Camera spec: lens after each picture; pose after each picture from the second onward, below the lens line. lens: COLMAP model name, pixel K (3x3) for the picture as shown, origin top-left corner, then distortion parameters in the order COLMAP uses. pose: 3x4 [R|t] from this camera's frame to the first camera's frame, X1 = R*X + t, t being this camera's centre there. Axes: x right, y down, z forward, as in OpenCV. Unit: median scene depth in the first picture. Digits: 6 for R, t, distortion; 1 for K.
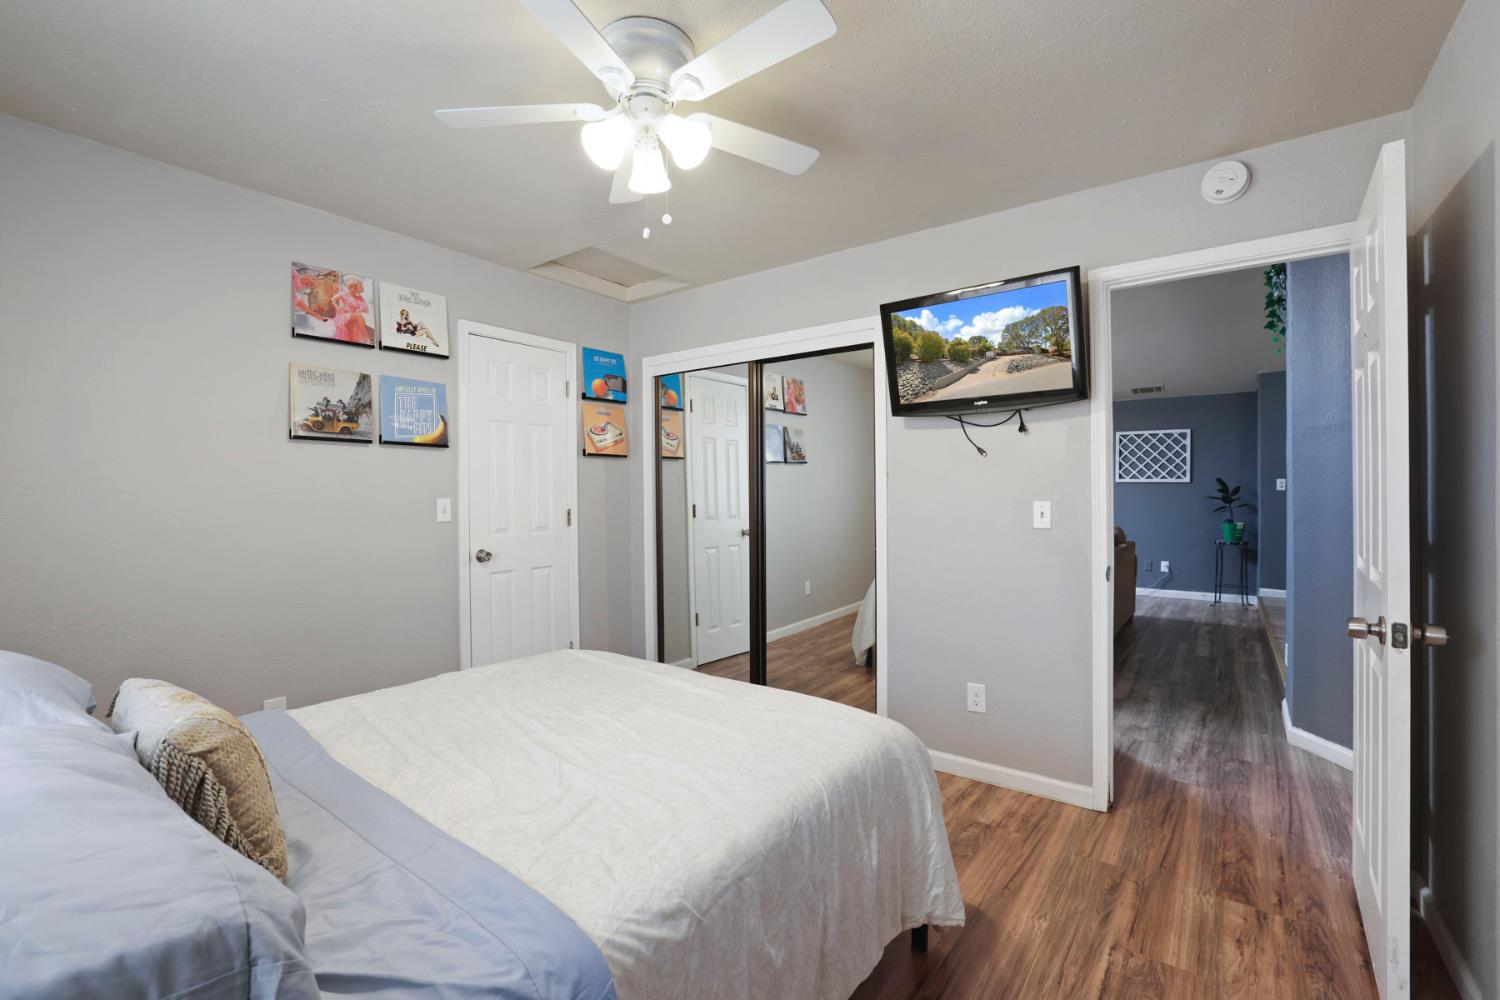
lens RADIAL K [[653.4, 0, 743.1], [0, 653.4, 496.8], [0, 0, 1]] dist [-0.027007, 0.003689]
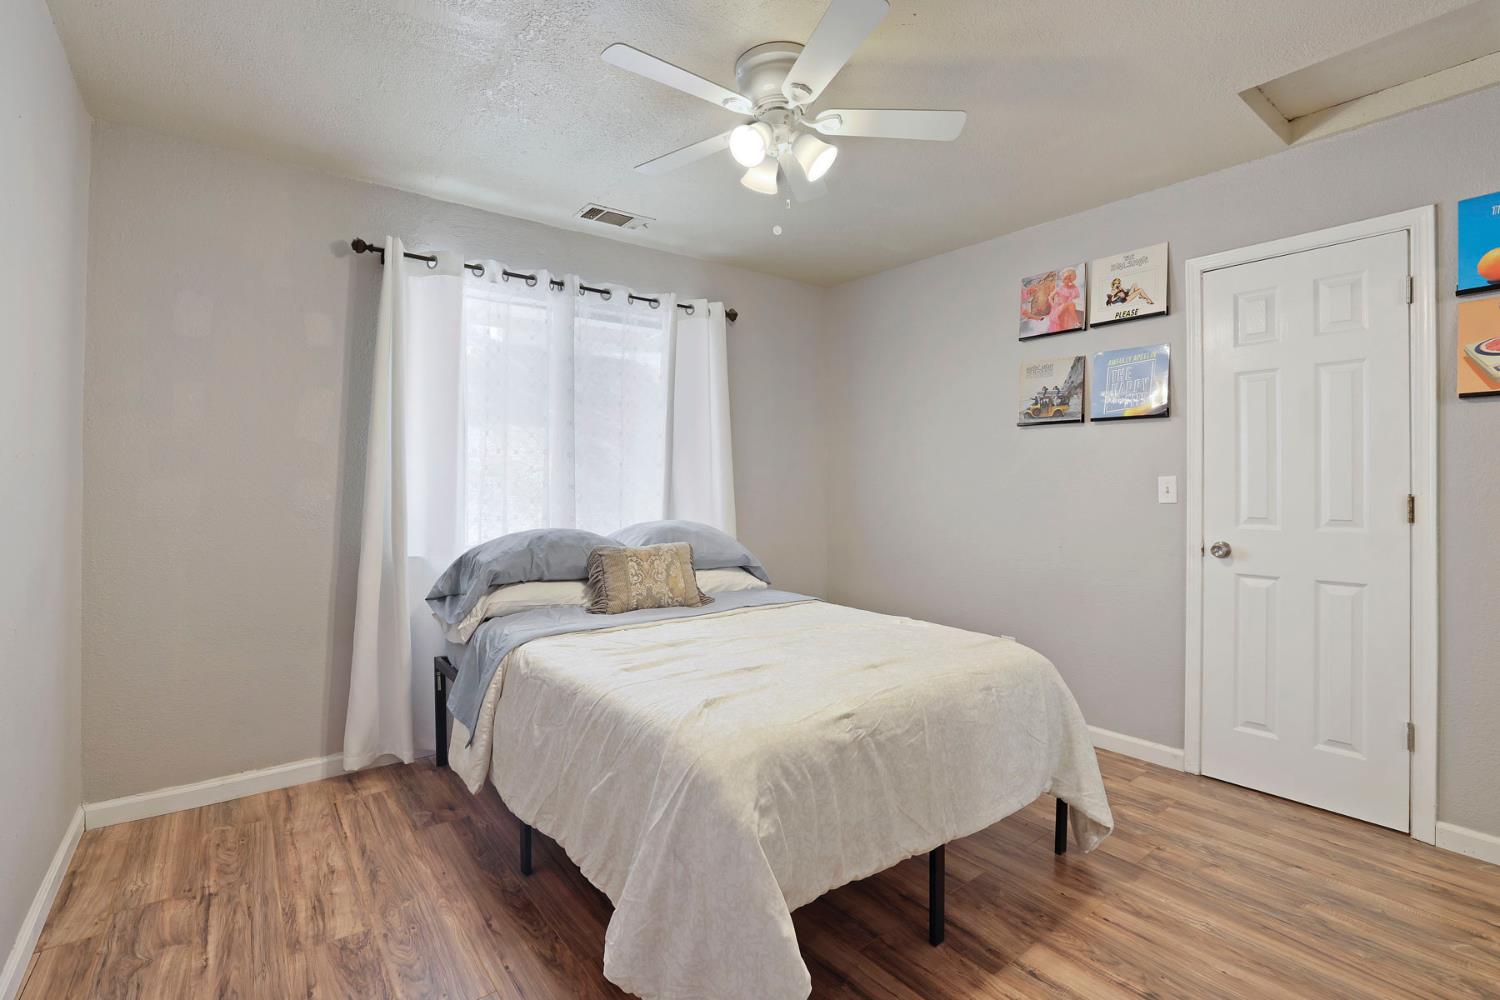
lens RADIAL K [[653.4, 0, 749.2], [0, 653.4, 487.1], [0, 0, 1]] dist [-0.027007, 0.003689]
pose [[-0.250287, 0.018154, -0.968002, 0.563353], [-0.002289, 0.999810, 0.019342, 0.002253], [0.968169, 0.007056, -0.250198, 0.740383]]
